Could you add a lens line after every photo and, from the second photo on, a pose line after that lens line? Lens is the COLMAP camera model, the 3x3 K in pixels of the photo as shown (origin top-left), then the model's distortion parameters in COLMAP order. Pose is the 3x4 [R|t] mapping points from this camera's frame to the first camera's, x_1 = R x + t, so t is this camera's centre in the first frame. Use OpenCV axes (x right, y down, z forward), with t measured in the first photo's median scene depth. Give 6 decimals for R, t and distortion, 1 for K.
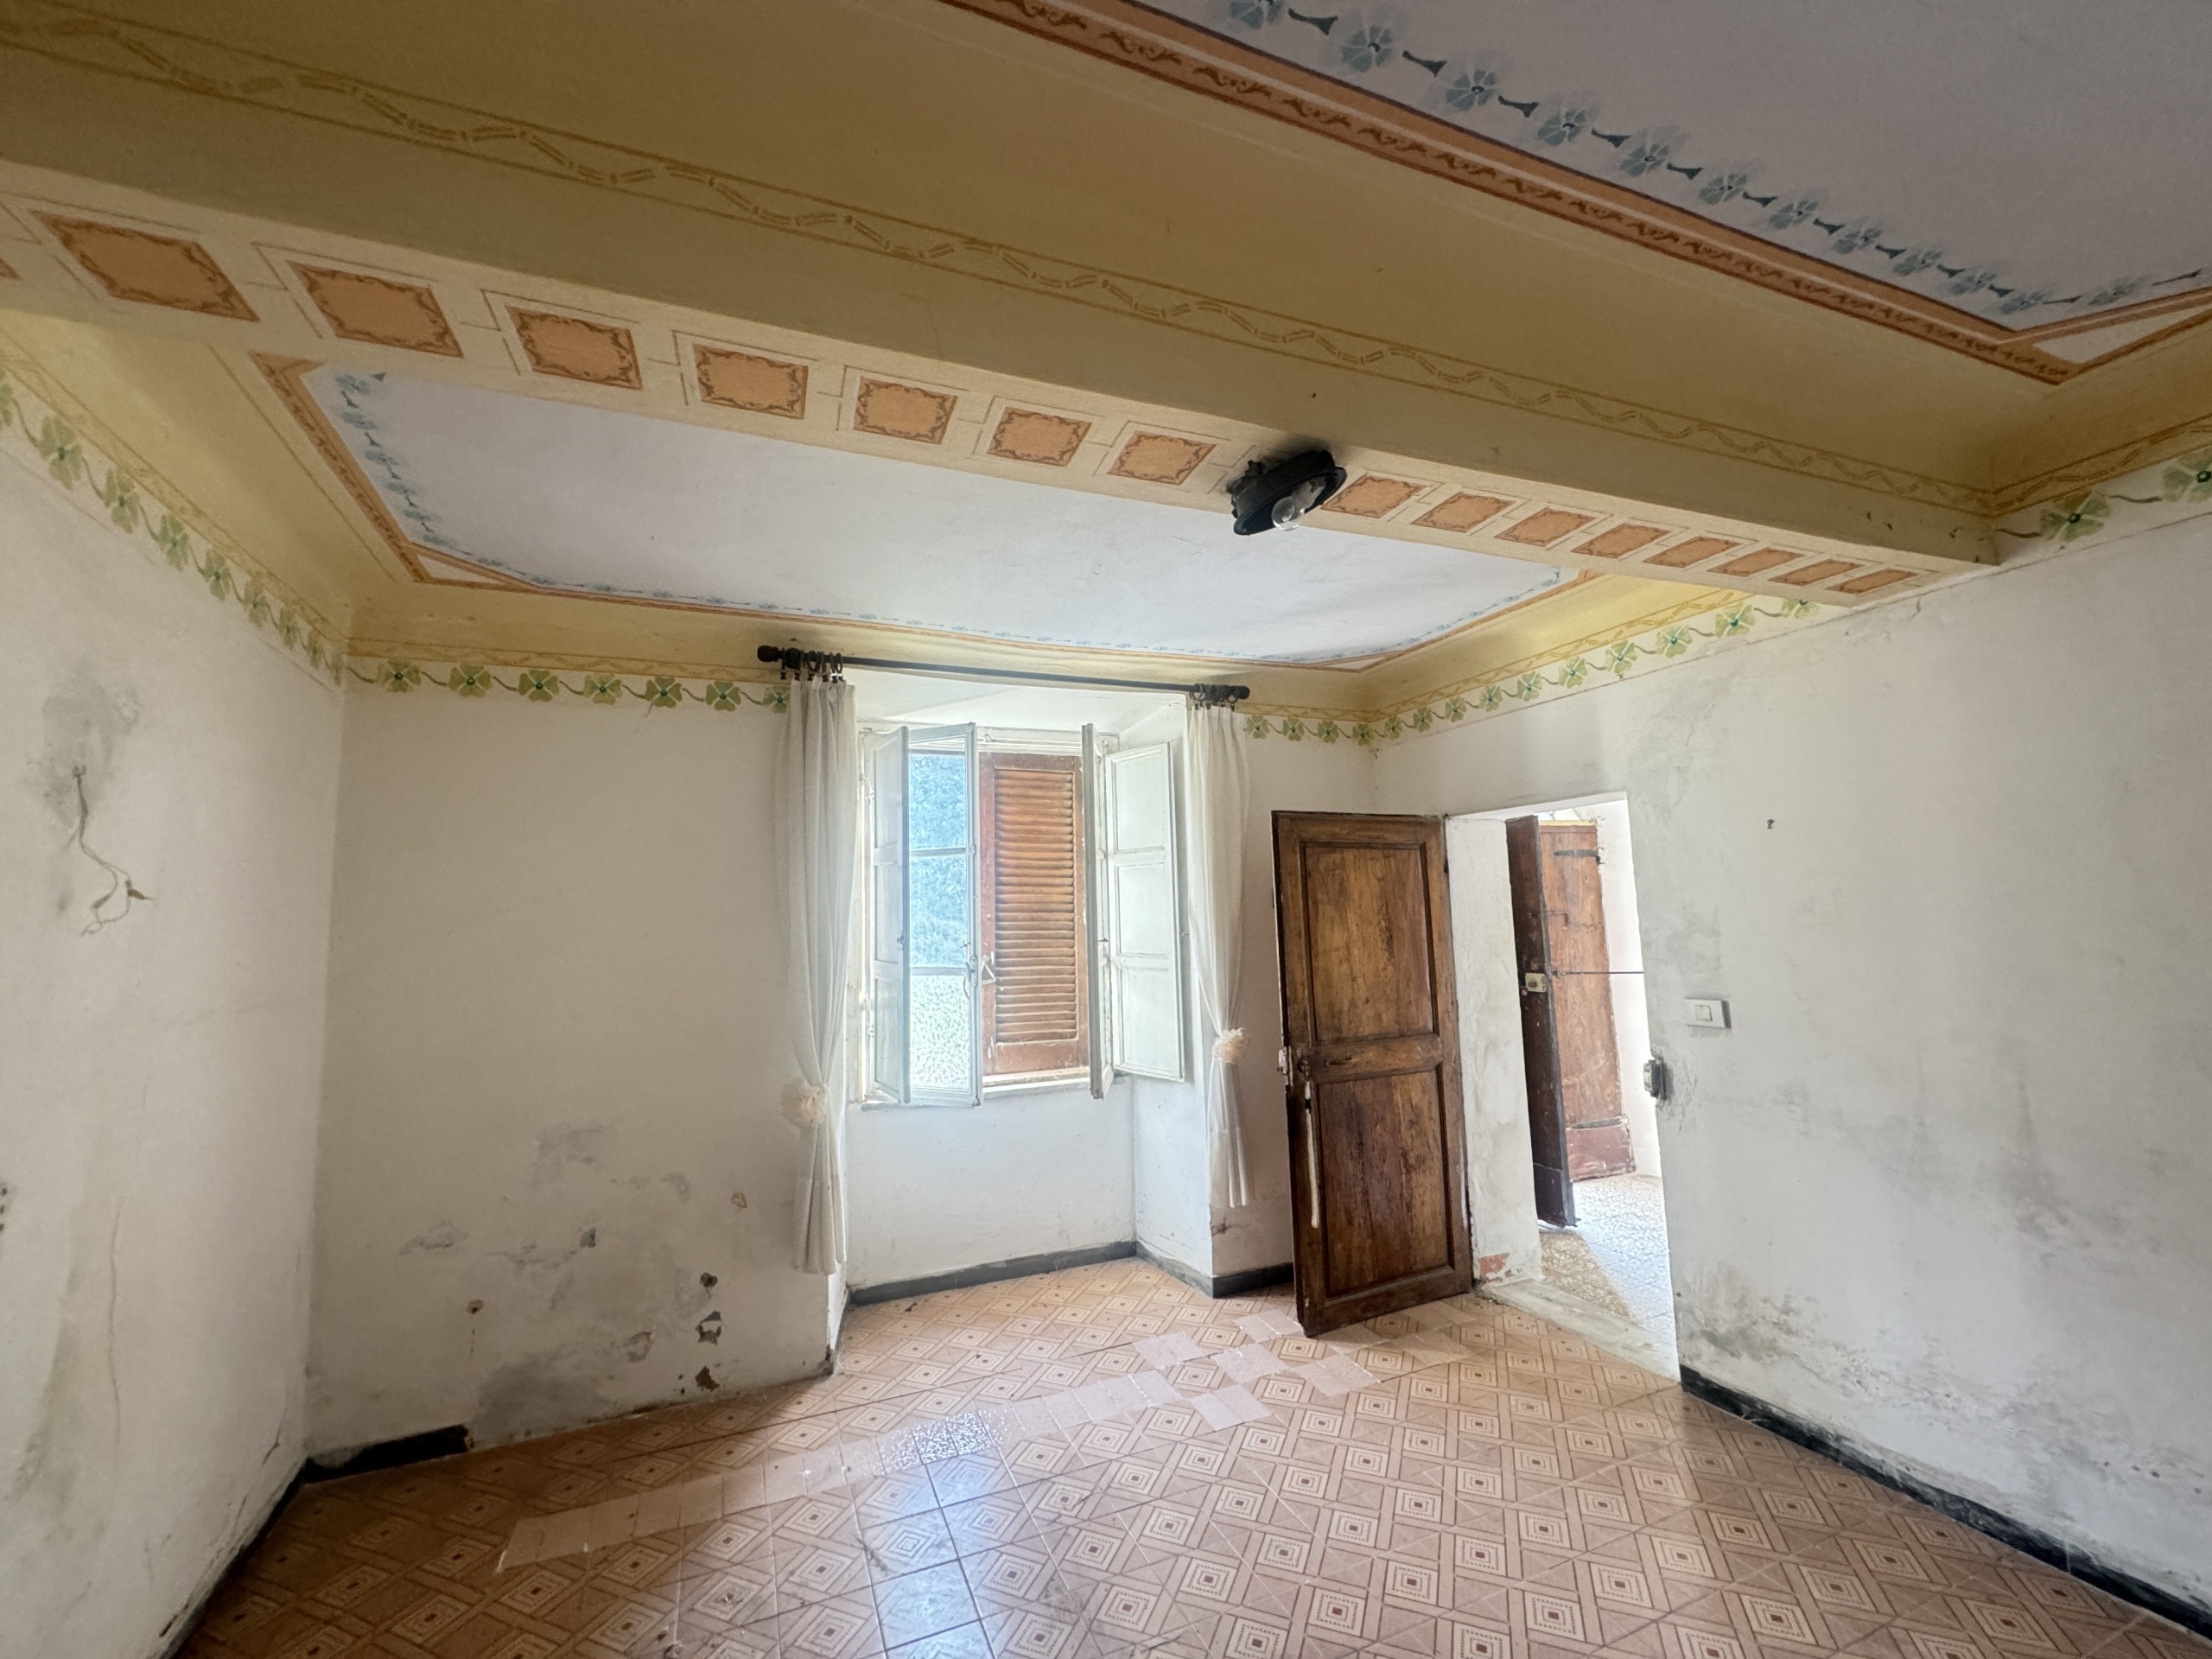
lens RADIAL K [[884.6, 0, 1102.6], [0, 884.6, 828.0], [0, 0, 1]] dist [-0.003027, 0.000468]
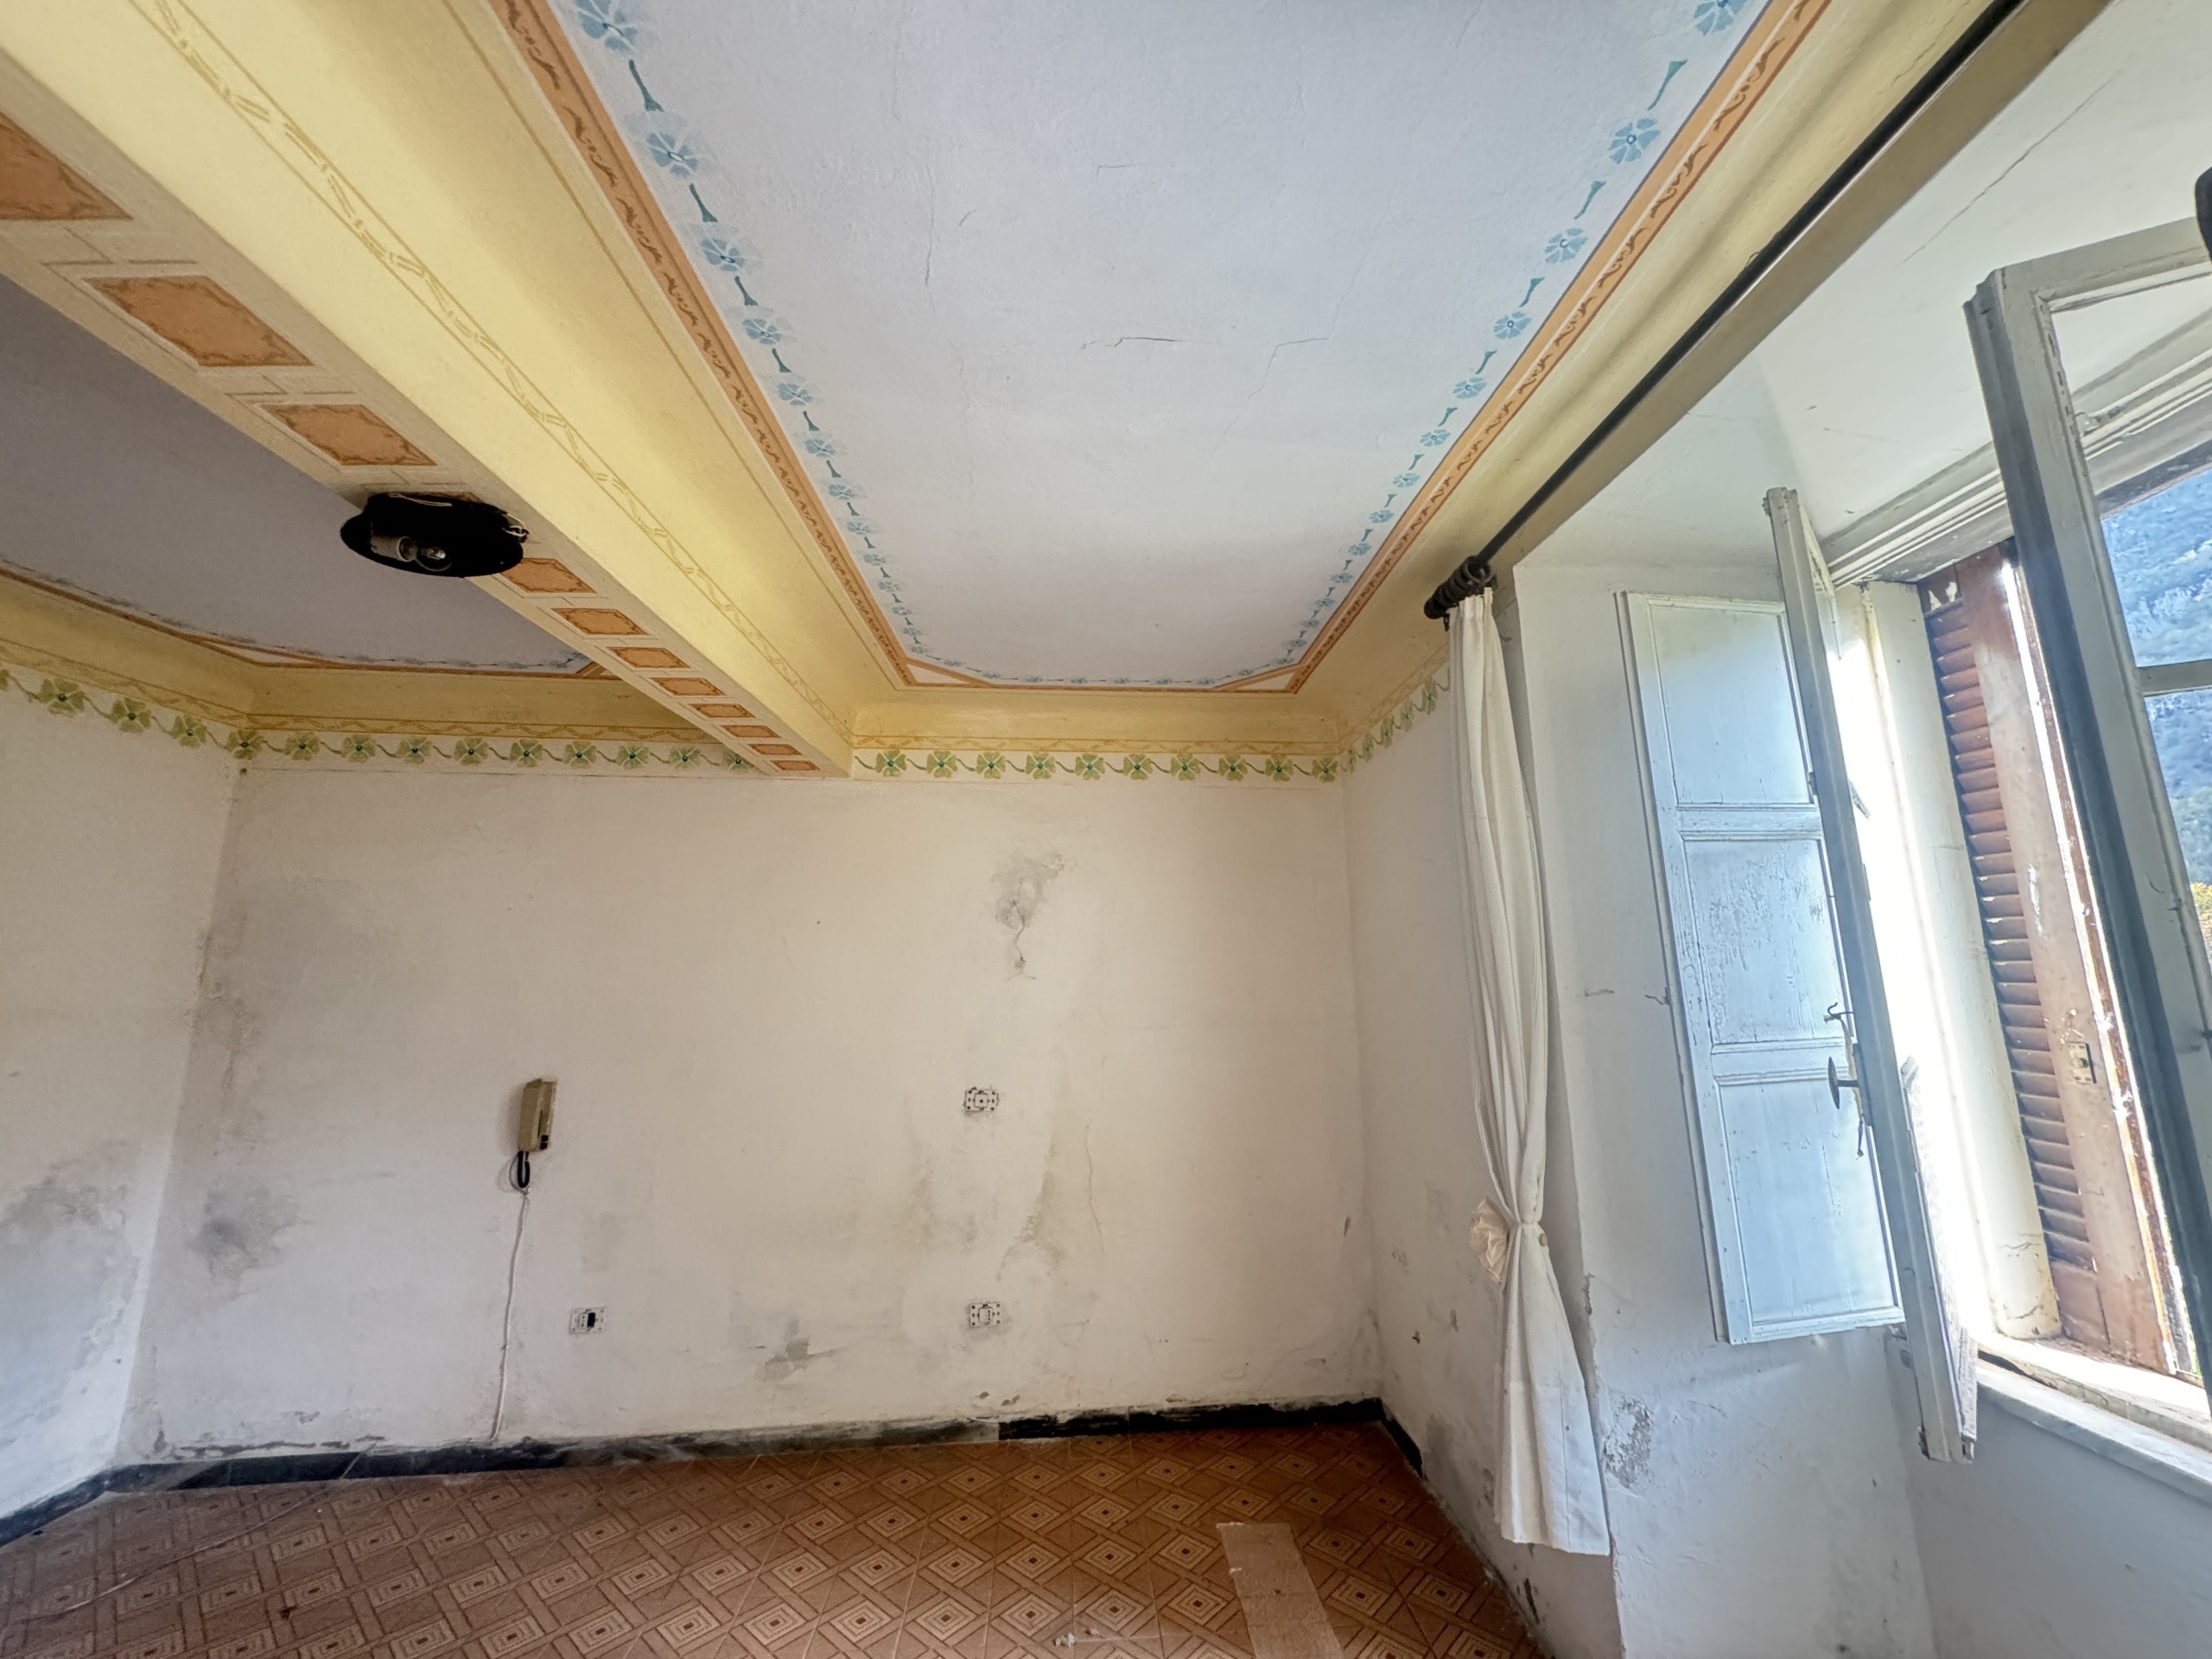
lens RADIAL K [[884.6, 0, 1107.4], [0, 884.6, 827.8], [0, 0, 1]] dist [-0.003027, 0.000468]
pose [[-0.329467, -0.135489, -0.934395, 0.651383], [0.128856, 0.973938, -0.186657, 0.152221], [0.935333, -0.181900, -0.303422, 1.534683]]
